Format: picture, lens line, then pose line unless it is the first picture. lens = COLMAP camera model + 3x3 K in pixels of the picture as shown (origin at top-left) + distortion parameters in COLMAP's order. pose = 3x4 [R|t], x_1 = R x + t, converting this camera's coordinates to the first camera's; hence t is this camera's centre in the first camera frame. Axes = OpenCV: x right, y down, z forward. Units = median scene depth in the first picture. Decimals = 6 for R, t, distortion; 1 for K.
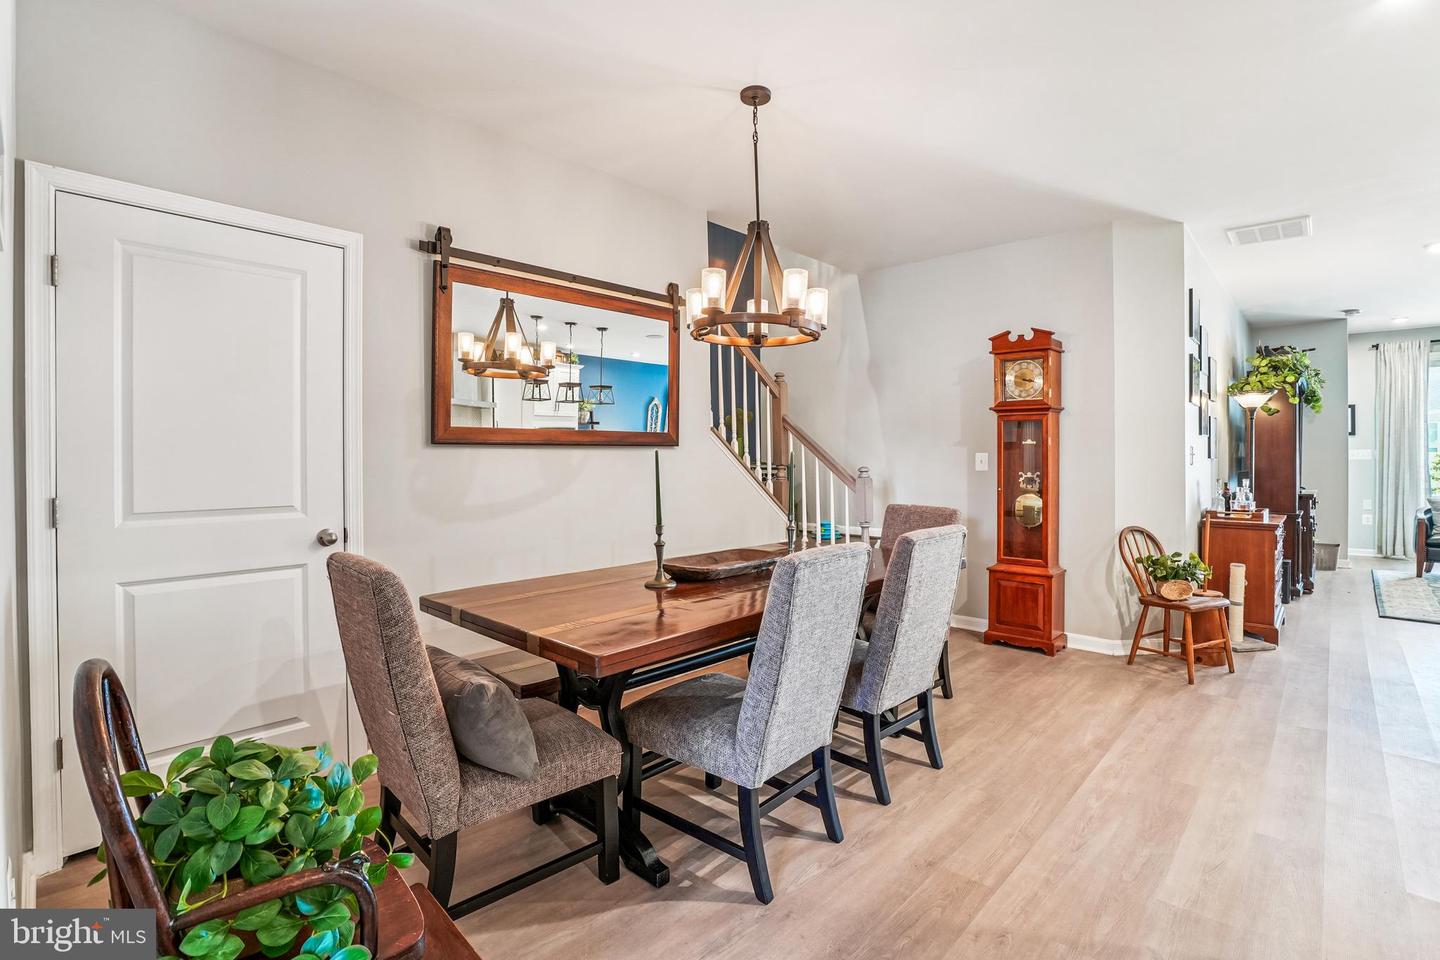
lens RADIAL K [[669.6, 0, 723.0], [0, 669.6, 456.1], [0, 0, 1]] dist [-0.053575, 0.021509]
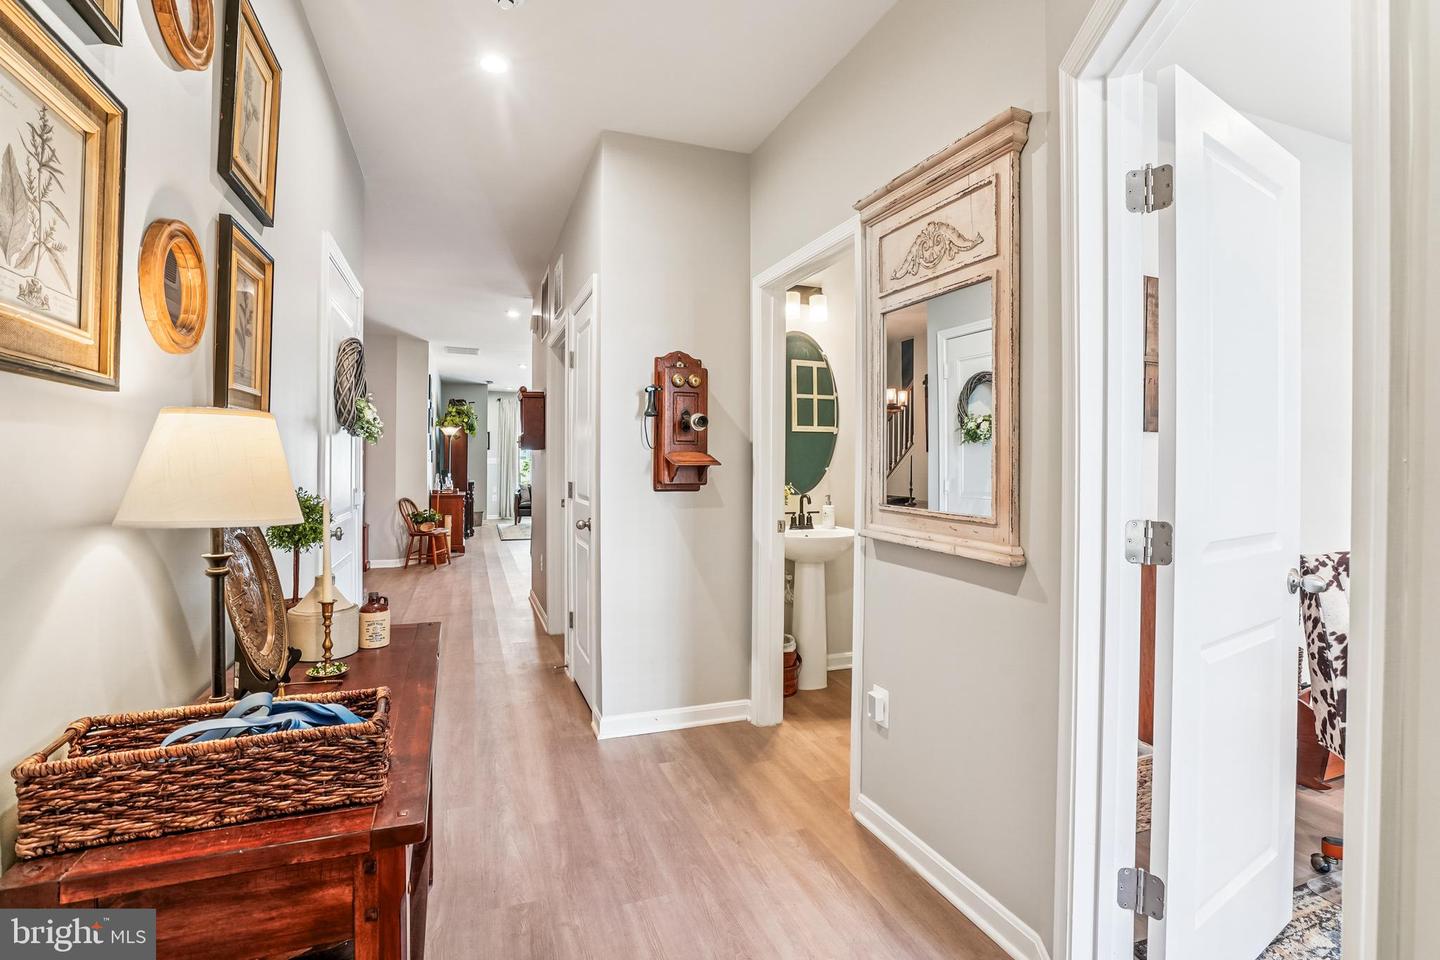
lens RADIAL K [[669.6, 0, 723.0], [0, 669.6, 456.1], [0, 0, 1]] dist [-0.053575, 0.021509]
pose [[0.436749, 0.011403, 0.899511, -0.609070], [-0.005644, 0.999935, -0.009935, -0.000599], [-0.899566, -0.000738, 0.436785, -0.582308]]
